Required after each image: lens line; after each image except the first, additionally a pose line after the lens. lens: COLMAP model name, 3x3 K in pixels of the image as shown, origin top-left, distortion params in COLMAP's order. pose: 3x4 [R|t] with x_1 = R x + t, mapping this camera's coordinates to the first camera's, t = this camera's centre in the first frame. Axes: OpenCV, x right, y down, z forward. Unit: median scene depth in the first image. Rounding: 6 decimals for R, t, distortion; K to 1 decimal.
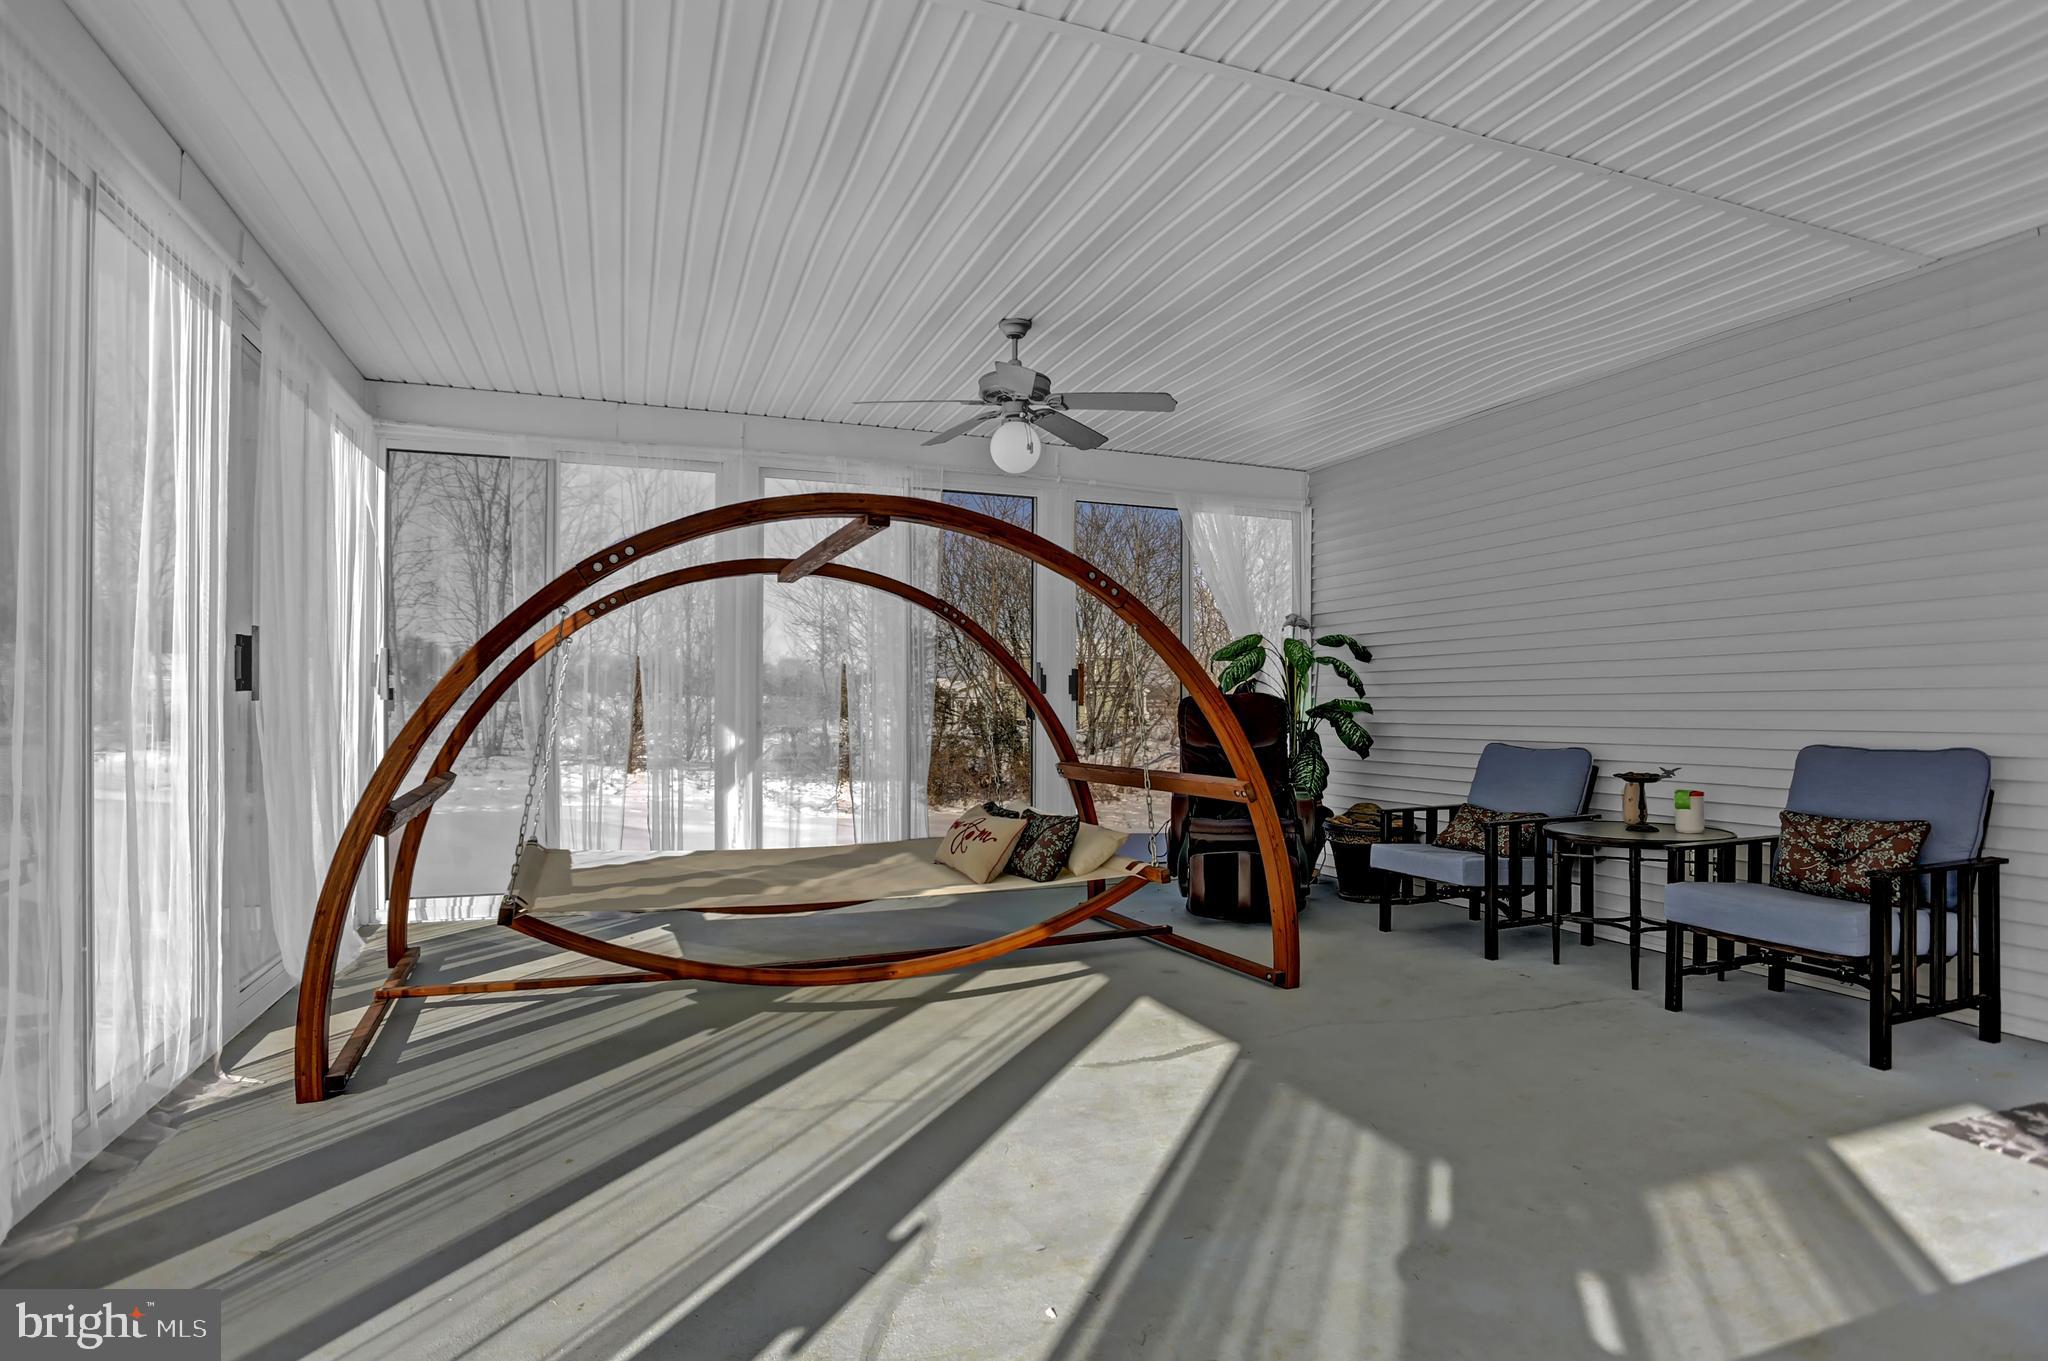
lens RADIAL K [[1046.8, 0, 1024.0], [0, 1046.8, 682.3], [0, 0, 1]] dist [-0.075160, 0.034660]
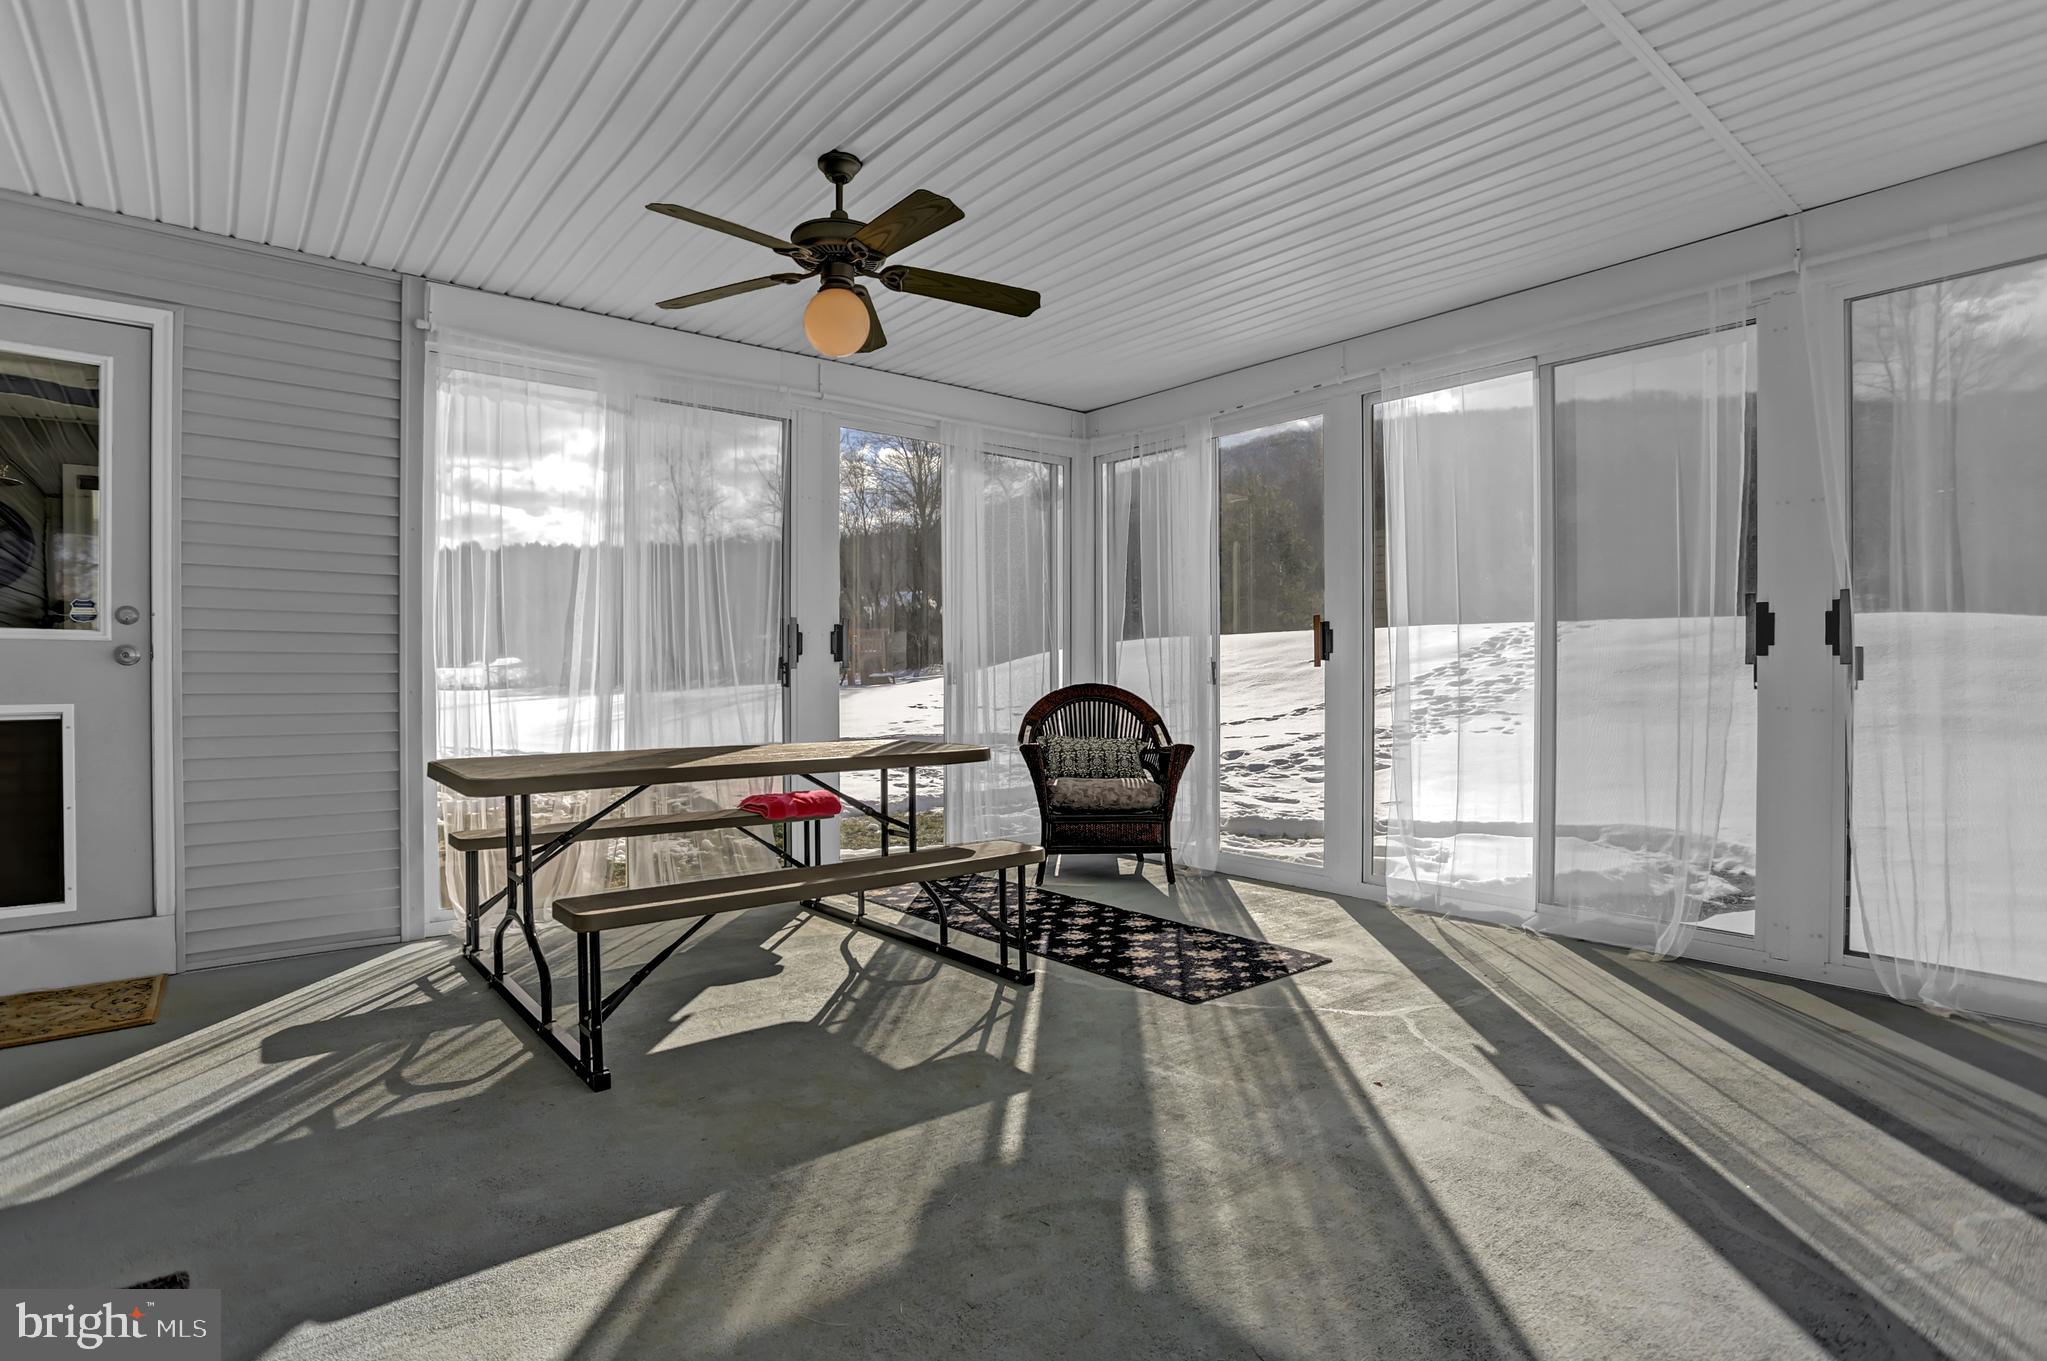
lens RADIAL K [[1020.3, 0, 1023.5], [0, 1020.3, 680.5], [0, 0, 1]] dist [-0.074799, 0.032351]
pose [[-0.948970, 0.002180, -0.315358, 0.823724], [0.004416, 0.999970, -0.006376, 0.046941], [0.315335, -0.007444, -0.948951, 1.909458]]
